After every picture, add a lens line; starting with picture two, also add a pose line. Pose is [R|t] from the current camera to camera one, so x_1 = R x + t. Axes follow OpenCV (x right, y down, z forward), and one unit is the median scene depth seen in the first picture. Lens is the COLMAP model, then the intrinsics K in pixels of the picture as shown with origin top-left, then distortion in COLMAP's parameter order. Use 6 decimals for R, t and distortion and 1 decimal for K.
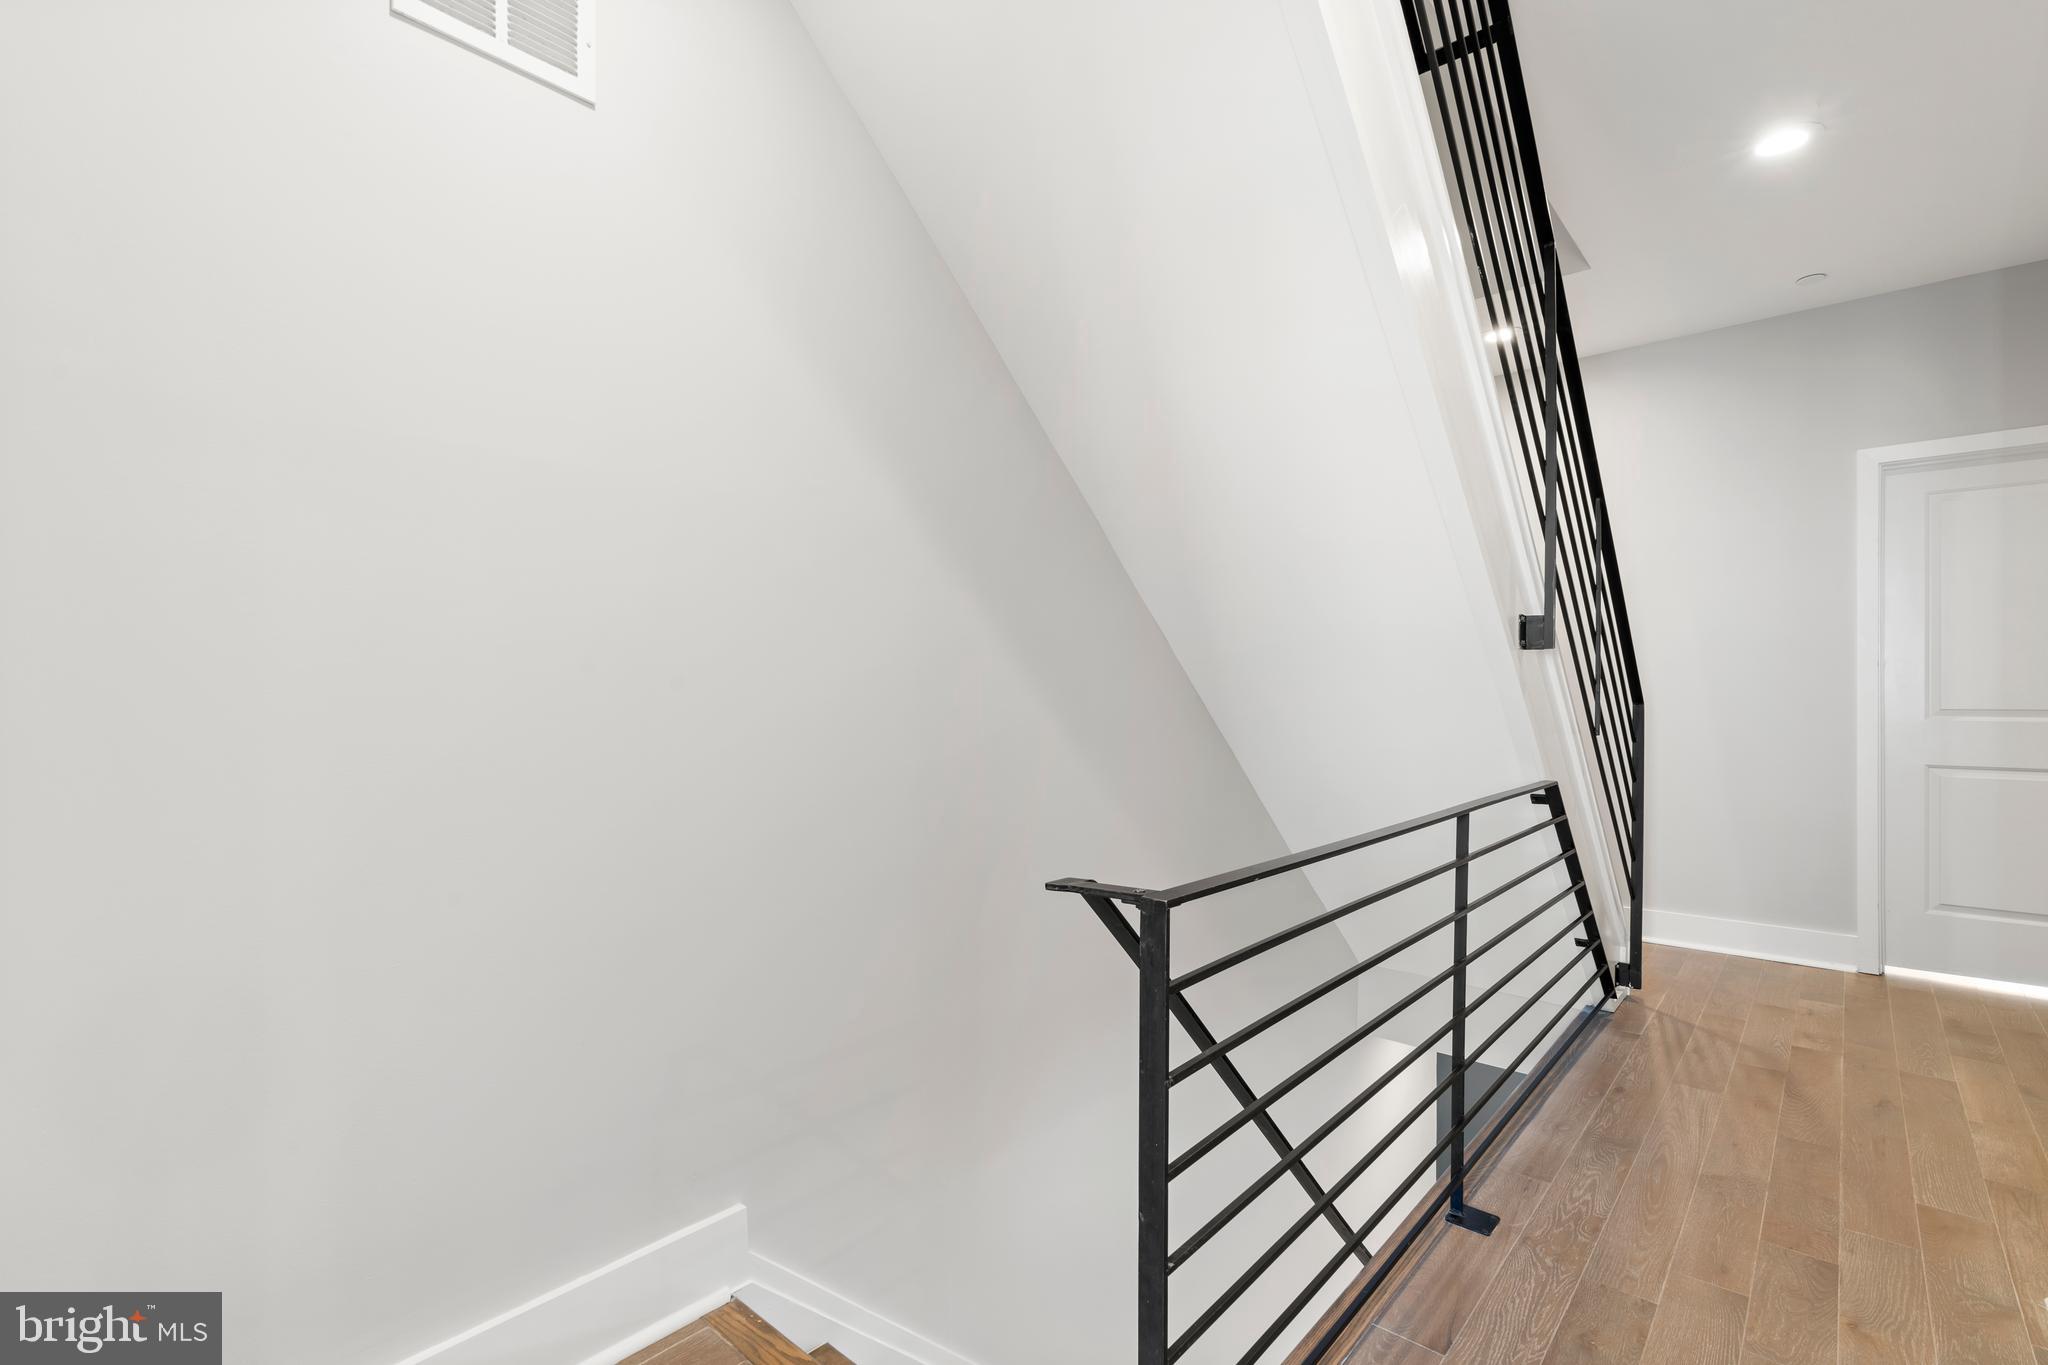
lens RADIAL K [[932.0, 0, 1022.9], [0, 932.0, 686.9], [0, 0, 1]] dist [-0.002412, 0.001260]
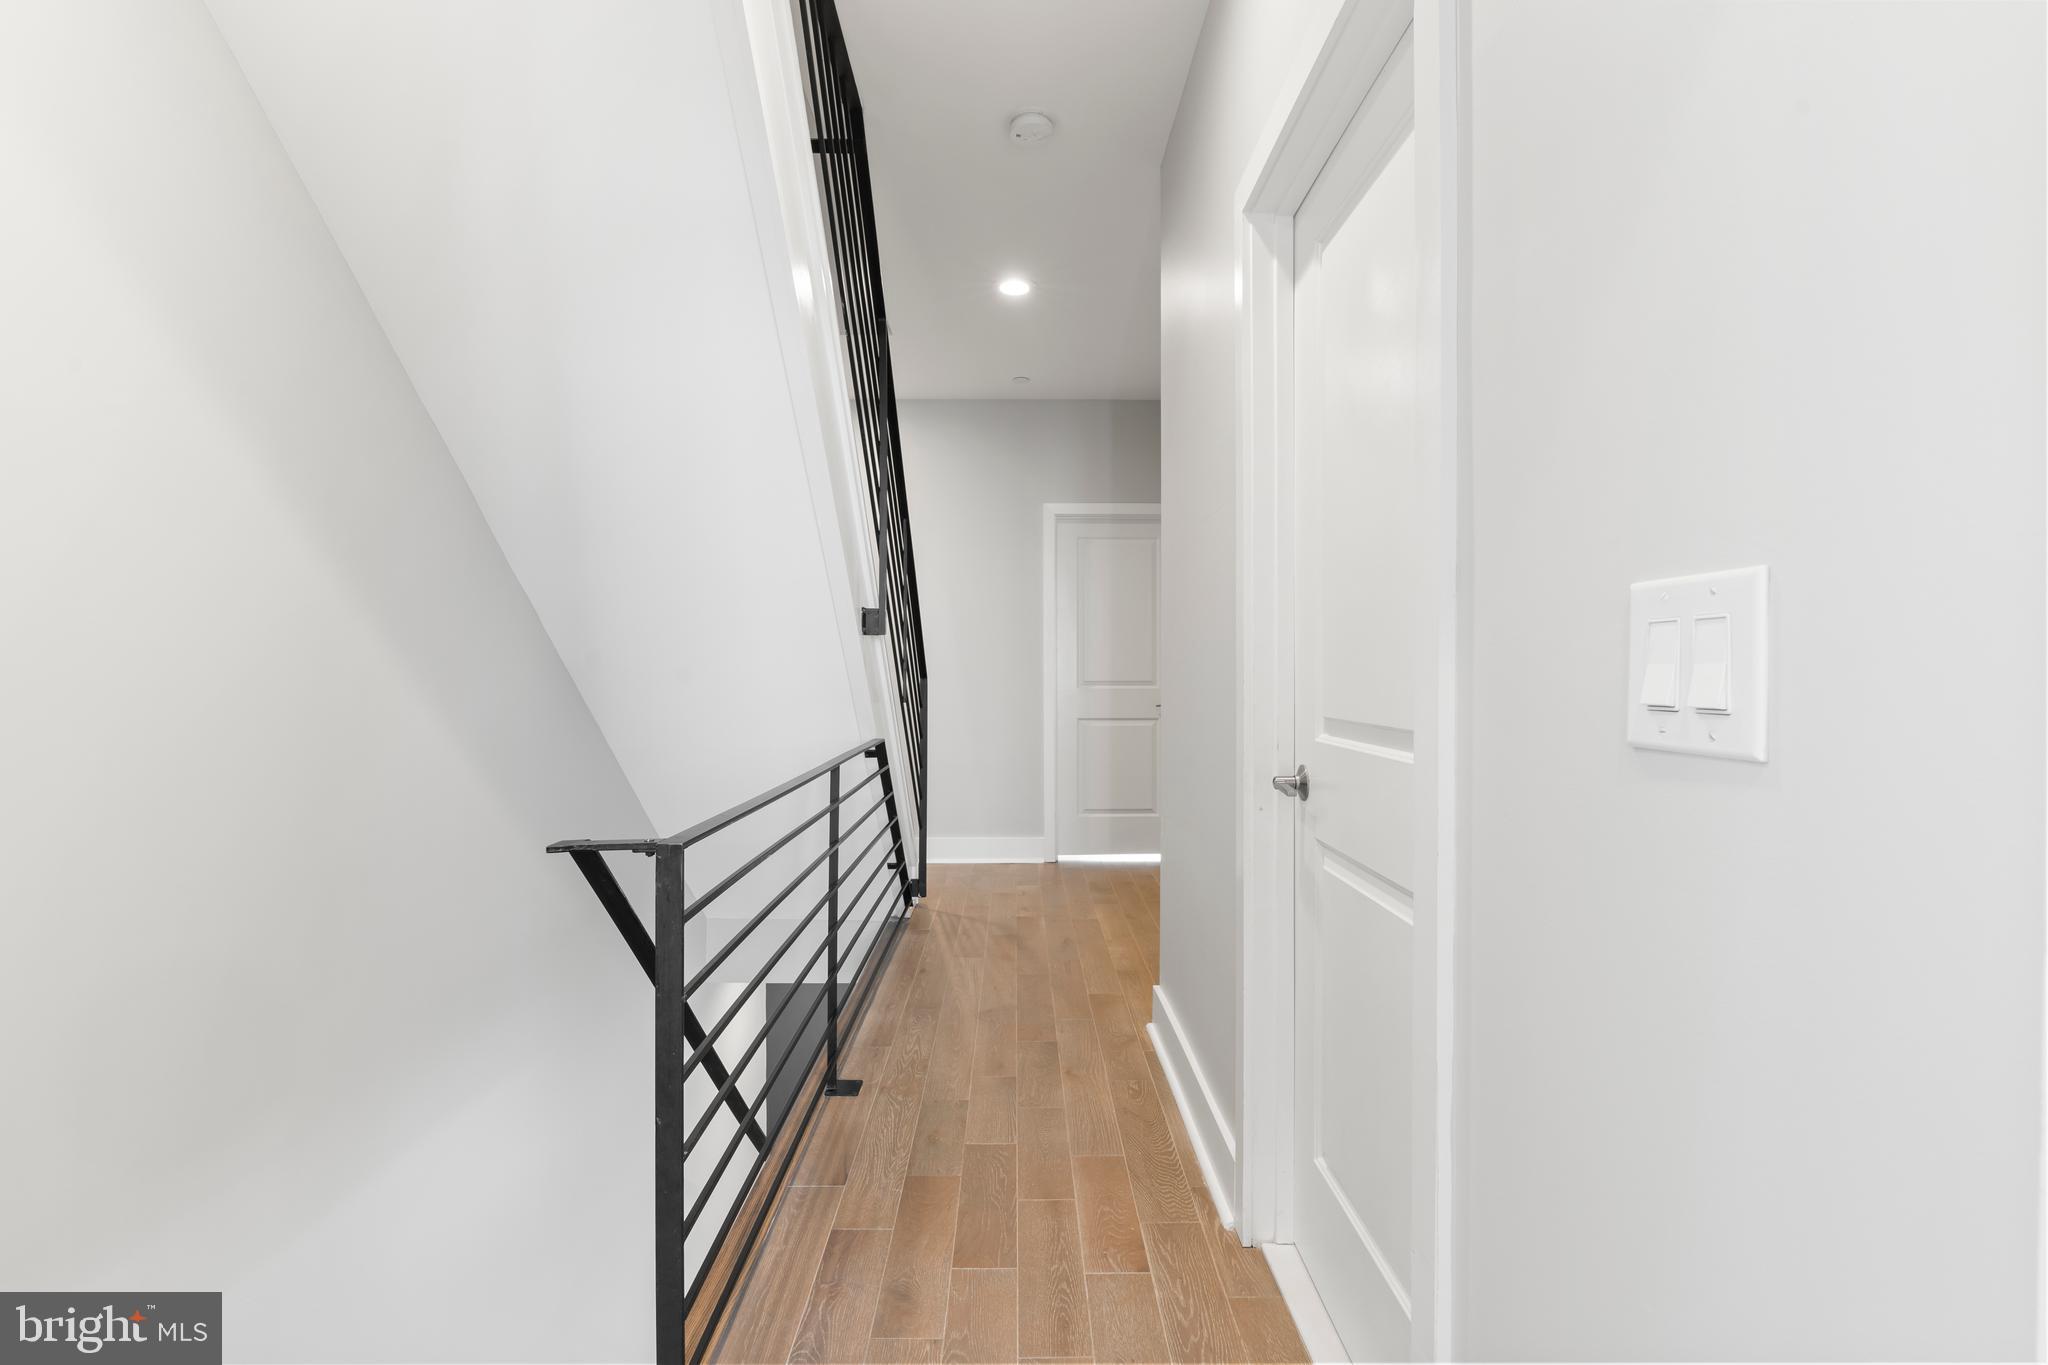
lens RADIAL K [[929.1, 0, 1020.9], [0, 929.1, 665.0], [0, 0, 1]] dist [0.002045, 0.001005]
pose [[0.740801, 0.004630, 0.671709, -0.153071], [-0.003246, 0.999989, -0.003314, 0.003790], [-0.671717, 0.000275, 0.740808, -0.073409]]
